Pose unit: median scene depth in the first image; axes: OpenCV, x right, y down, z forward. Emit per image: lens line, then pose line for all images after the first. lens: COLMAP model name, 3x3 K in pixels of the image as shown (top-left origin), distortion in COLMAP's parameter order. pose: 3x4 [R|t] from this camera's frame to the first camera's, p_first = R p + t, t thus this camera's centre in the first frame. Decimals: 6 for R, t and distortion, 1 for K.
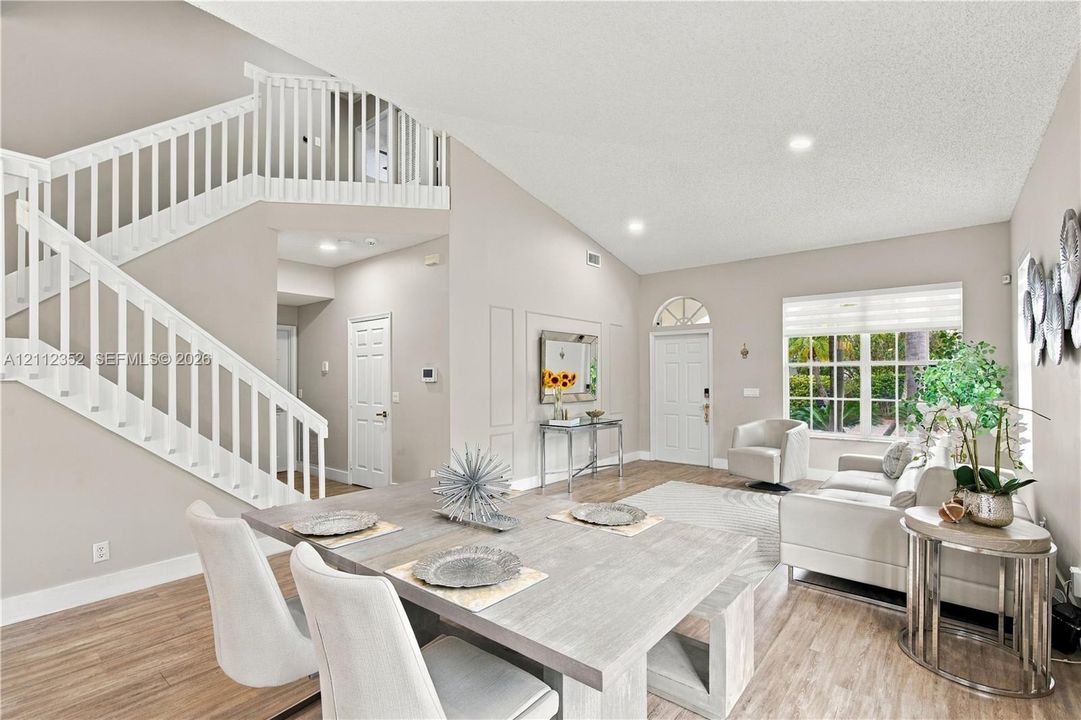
lens RADIAL K [[489.5, 0, 542.4], [0, 489.5, 373.3], [0, 0, 1]] dist [-0.002278, 0.000127]
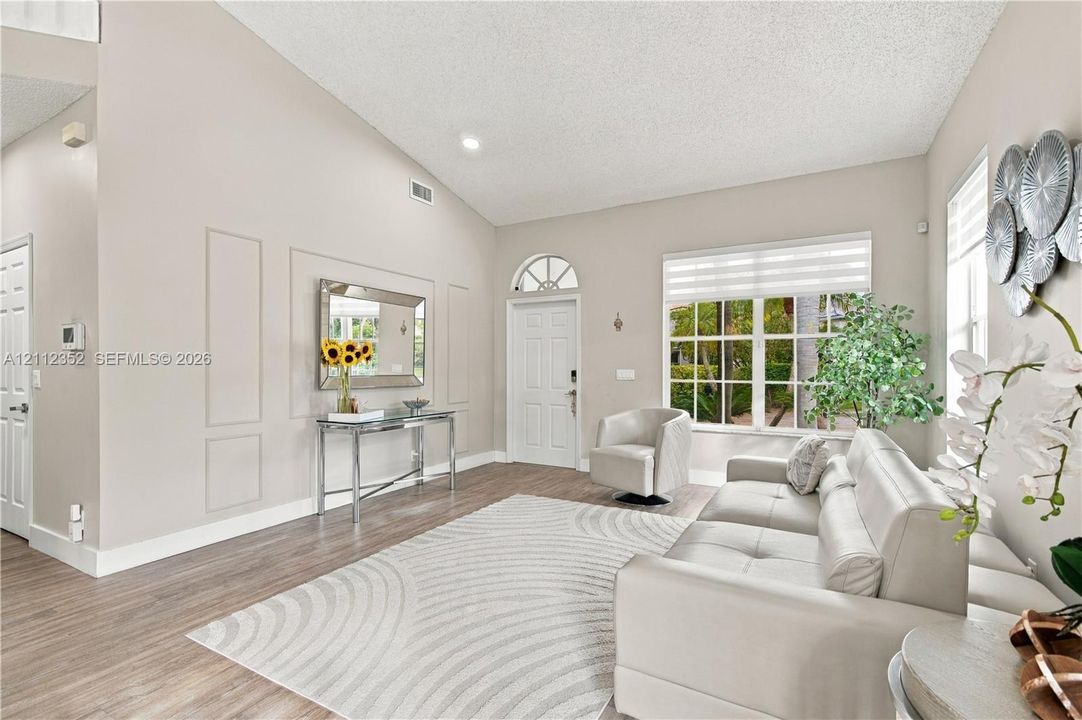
lens RADIAL K [[490.0, 0, 542.9], [0, 490.0, 373.3], [0, 0, 1]] dist [-0.002278, 0.000127]
pose [[0.982448, -0.000087, 0.186535, 0.169186], [-0.002921, 0.999870, 0.015849, 0.028397], [-0.186512, -0.016116, 0.982320, 0.284600]]
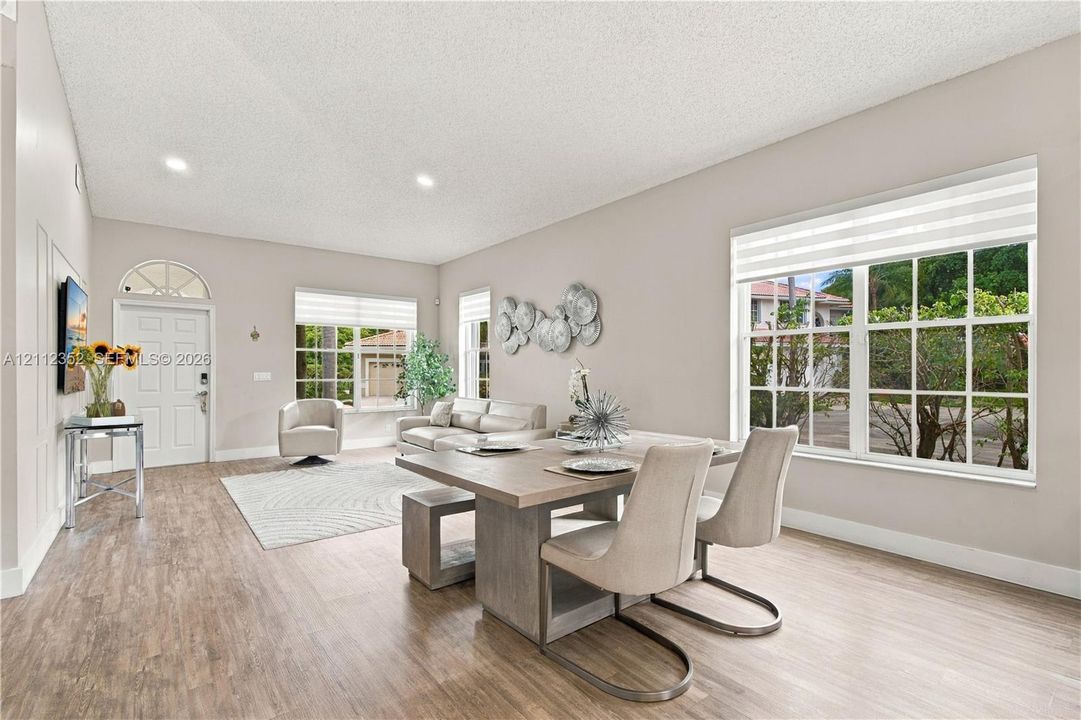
lens RADIAL K [[489.5, 0, 542.4], [0, 489.5, 373.3], [0, 0, 1]] dist [-0.002278, 0.000127]
pose [[0.210084, -0.001411, 0.977682, -0.469529], [-0.004027, 0.999989, 0.002308, 0.032077], [-0.977675, -0.004422, 0.210076, 0.275191]]
